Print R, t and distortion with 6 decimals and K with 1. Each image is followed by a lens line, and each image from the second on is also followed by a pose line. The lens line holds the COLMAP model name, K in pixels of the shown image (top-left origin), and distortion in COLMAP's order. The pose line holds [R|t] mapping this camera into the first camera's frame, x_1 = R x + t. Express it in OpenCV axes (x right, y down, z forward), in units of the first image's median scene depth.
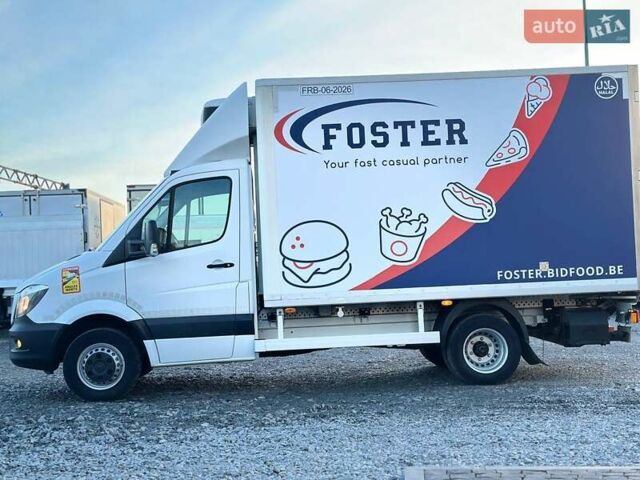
lens RADIAL K [[893.7, 0, 319.3], [0, 893.7, 265.0], [0, 0, 1]] dist [0.031263, -0.016123]
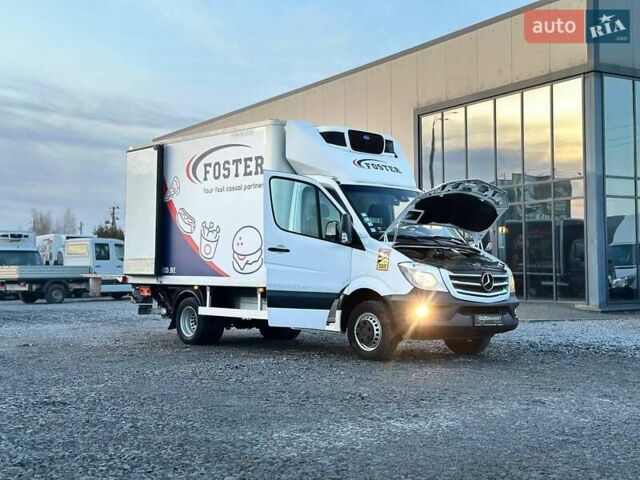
lens RADIAL K [[886.7, 0, 317.2], [0, 886.7, 240.3], [0, 0, 1]] dist [0.139995, -0.065507]
pose [[0.621254, 0.027747, -0.783118, 1.279152], [-0.019229, 0.999612, 0.020163, -0.063380], [0.783373, 0.002532, 0.621546, 0.226901]]
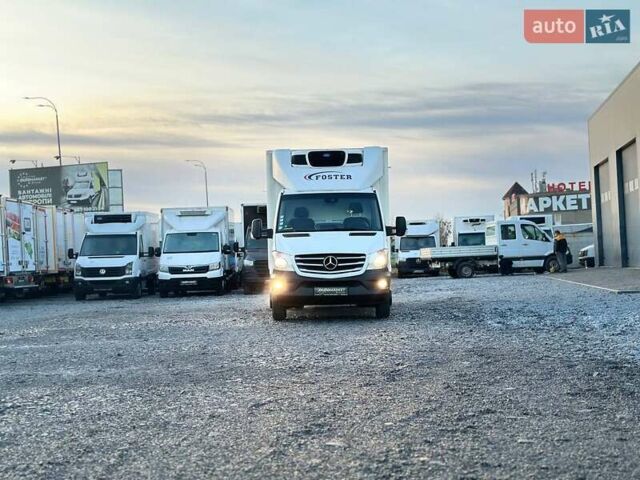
lens RADIAL K [[886.7, 0, 317.2], [0, 886.7, 240.3], [0, 0, 1]] dist [0.139995, -0.065507]
pose [[-0.057724, 0.037797, -0.997617, 2.080354], [0.061830, 0.997500, 0.034215, -0.084769], [0.996416, -0.059708, -0.059917, 1.220827]]
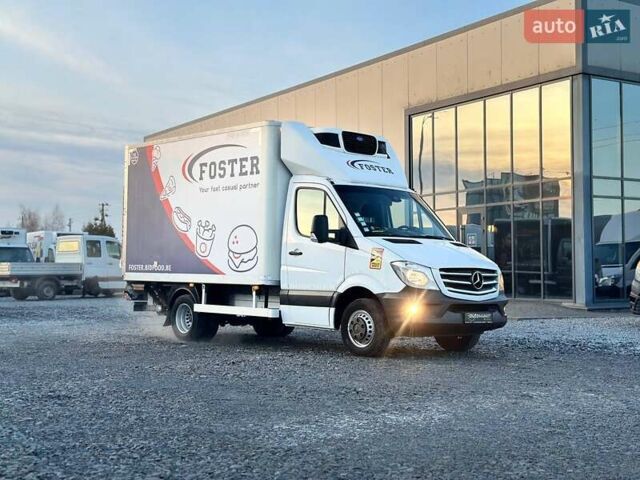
lens RADIAL K [[886.7, 0, 317.2], [0, 886.7, 240.3], [0, 0, 1]] dist [0.139995, -0.065507]
pose [[0.630779, 0.032369, -0.775287, 1.296723], [-0.023416, 0.999469, 0.022677, -0.065931], [0.775609, 0.003850, 0.631202, 0.202996]]
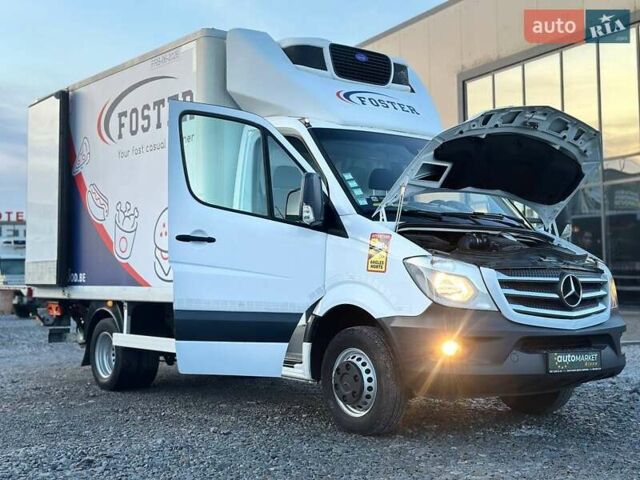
lens RADIAL K [[885.7, 0, 317.7], [0, 885.7, 238.8], [0, 0, 1]] dist [0.138429, -0.048354]
pose [[0.571936, 0.011221, -0.820222, 0.918855], [-0.002912, 0.999928, 0.011649, -0.033188], [0.820293, -0.004275, 0.571927, 0.621151]]
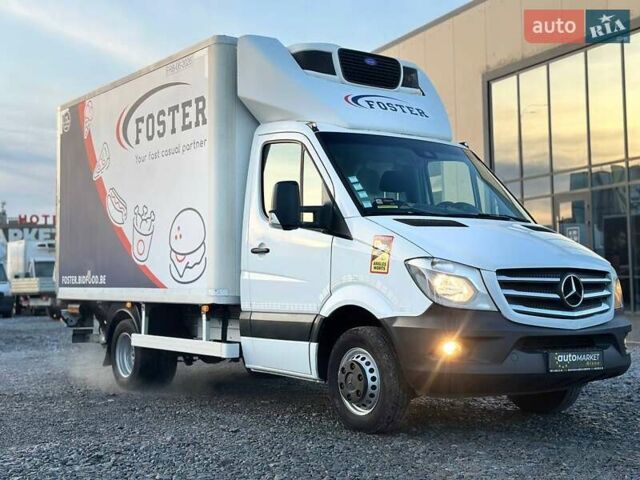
lens RADIAL K [[886.7, 0, 317.2], [0, 886.7, 240.3], [0, 0, 1]] dist [0.139995, -0.065507]
pose [[0.540078, 0.008395, -0.841573, 0.943680], [0.002747, 0.999927, 0.011738, -0.033911], [0.841610, -0.008652, 0.540016, 0.631216]]
